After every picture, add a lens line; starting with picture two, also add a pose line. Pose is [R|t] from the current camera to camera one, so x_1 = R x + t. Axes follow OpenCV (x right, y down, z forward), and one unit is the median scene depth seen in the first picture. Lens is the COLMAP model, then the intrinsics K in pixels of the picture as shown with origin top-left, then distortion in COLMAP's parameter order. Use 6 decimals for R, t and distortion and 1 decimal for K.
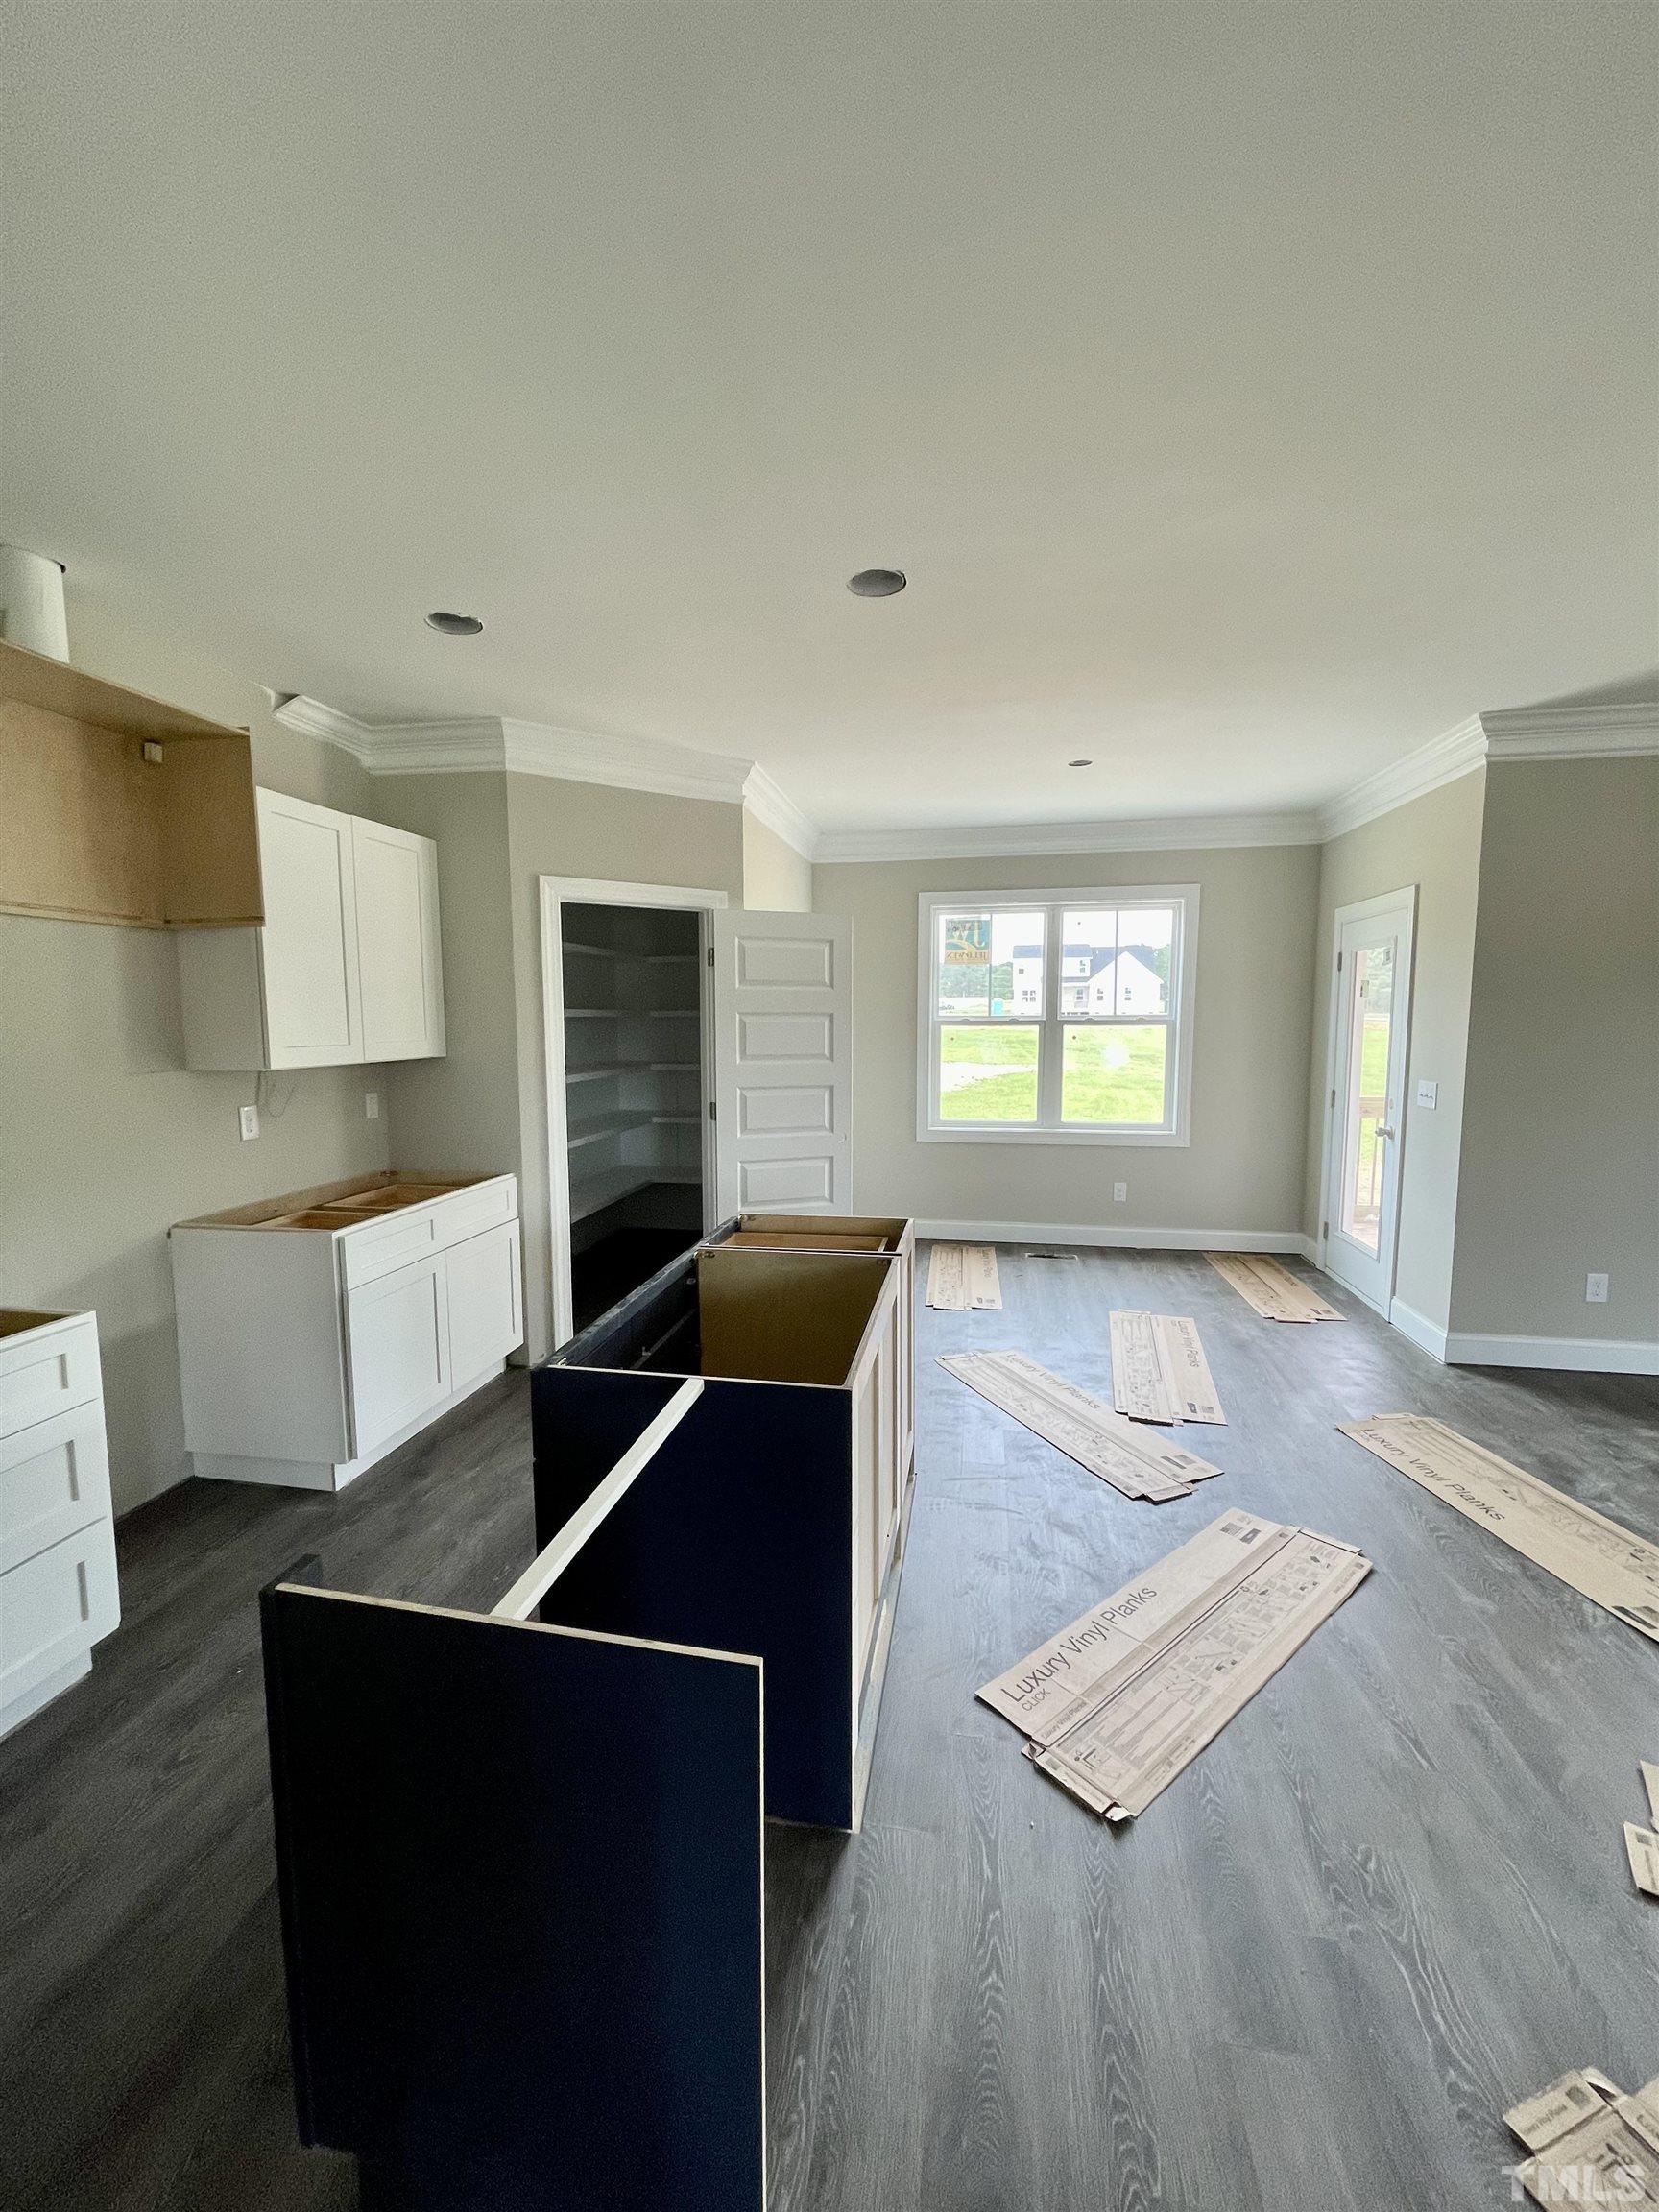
lens RADIAL K [[894.8, 0, 829.5], [0, 894.8, 1106.0], [0, 0, 1]] dist [-0.000115, -0.000323]
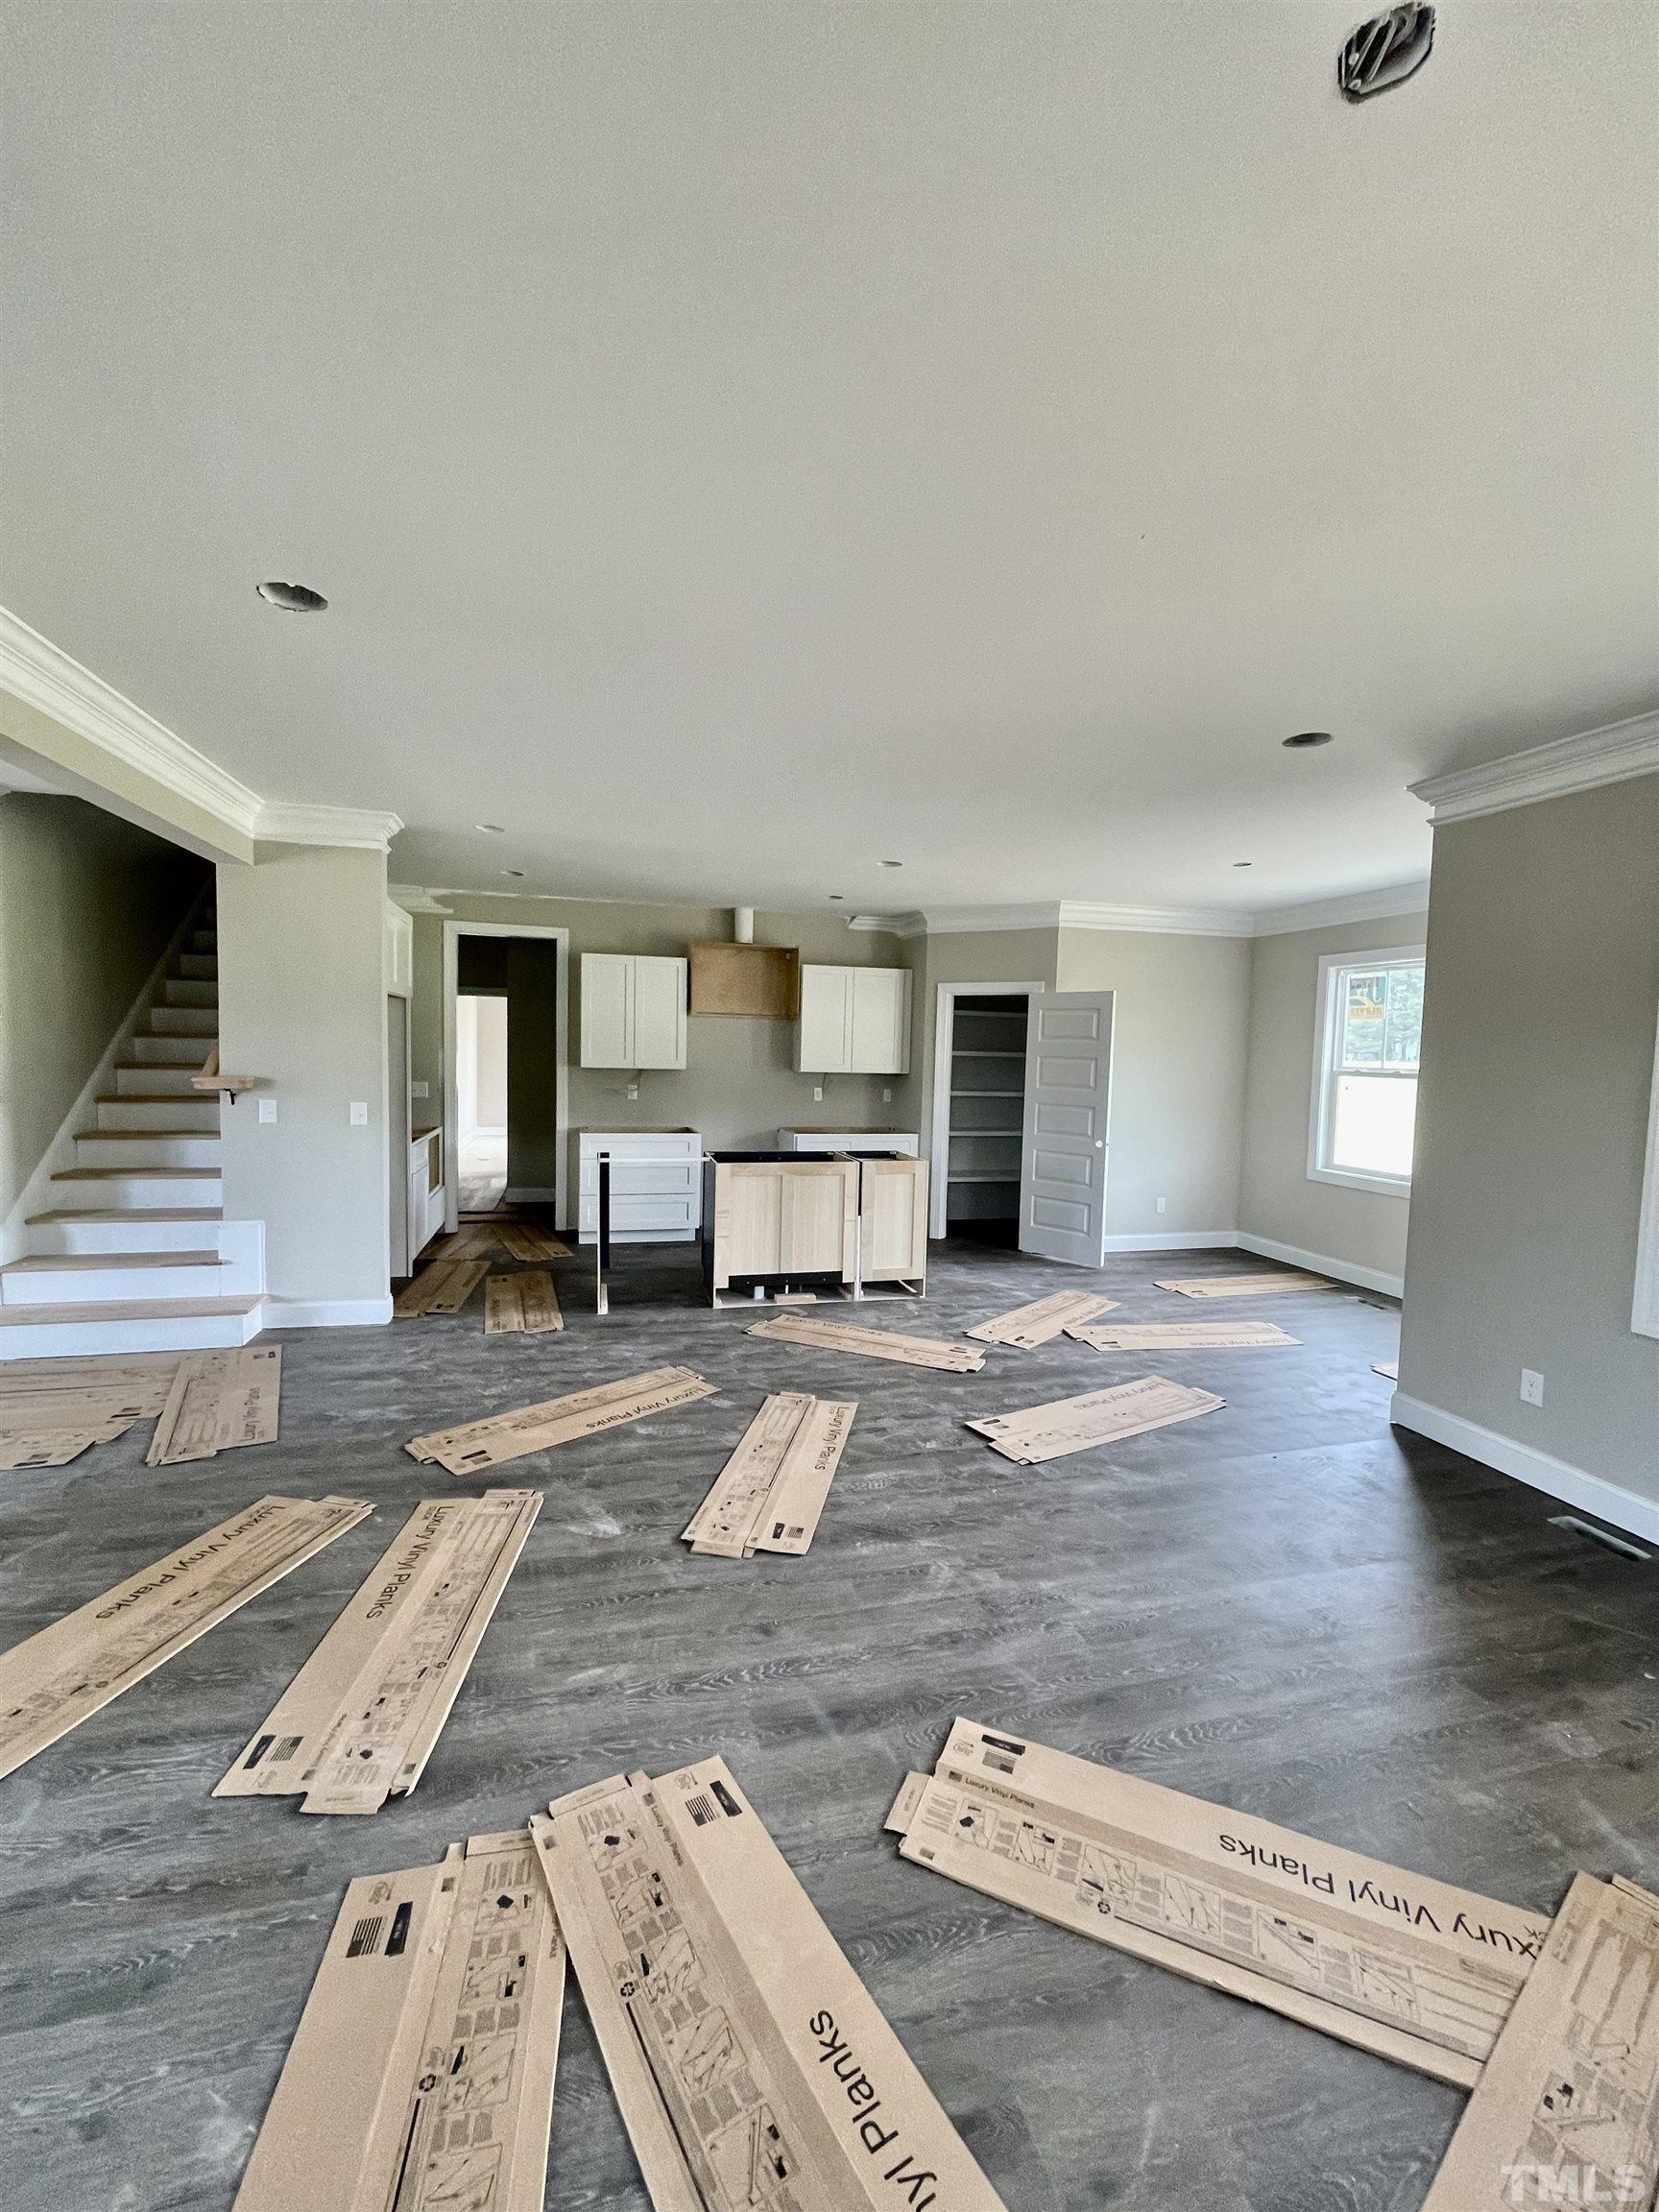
lens RADIAL K [[894.8, 0, 829.5], [0, 894.8, 1106.0], [0, 0, 1]] dist [-0.000115, -0.000323]
pose [[0.421357, 0.072184, -0.904017, 1.368790], [-0.118746, 0.992637, 0.023914, -0.009914], [0.899087, 0.097272, 0.426826, -0.022132]]
